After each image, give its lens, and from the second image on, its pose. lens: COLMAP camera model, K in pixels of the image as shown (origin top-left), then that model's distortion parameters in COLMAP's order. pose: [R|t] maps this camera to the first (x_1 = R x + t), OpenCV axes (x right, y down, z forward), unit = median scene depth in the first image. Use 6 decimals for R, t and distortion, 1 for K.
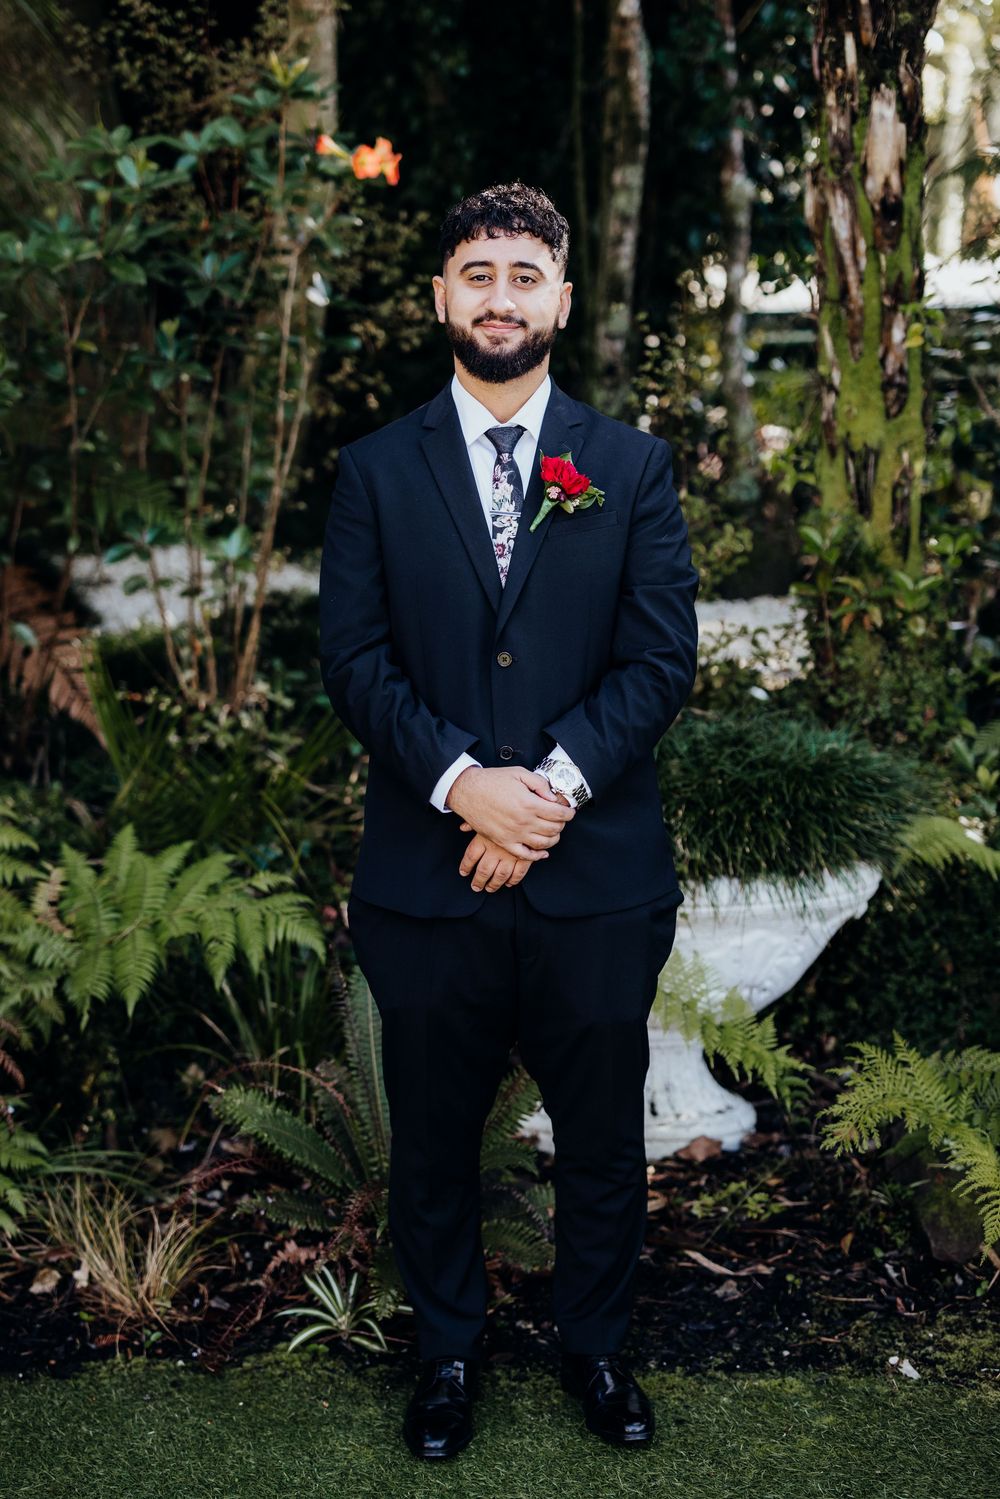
lens RADIAL K [[2132.5, 0, 468.8], [0, 2132.5, 755.0], [0, 0, 1]] dist [0.022122, 0.055511]
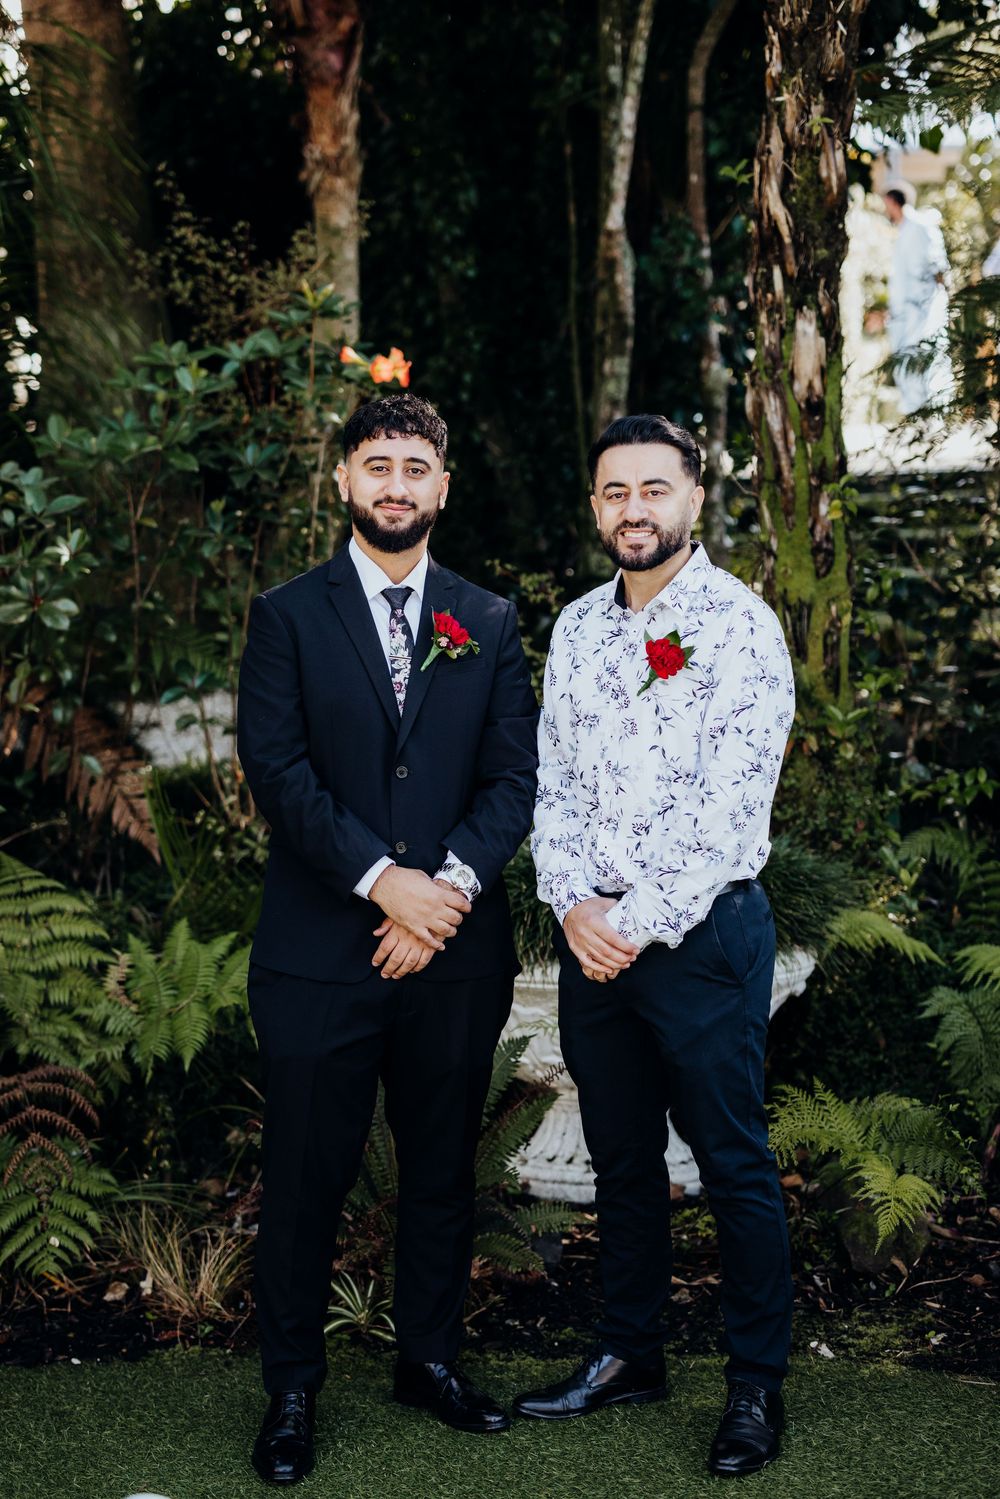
lens RADIAL K [[2132.5, 0, 468.8], [0, 2132.5, 755.0], [0, 0, 1]] dist [0.022122, 0.055511]
pose [[0.999913, -0.005822, -0.011839, 0.014415], [0.004938, 0.997292, -0.073371, 0.028484], [0.012234, 0.073306, 0.997234, -0.188841]]
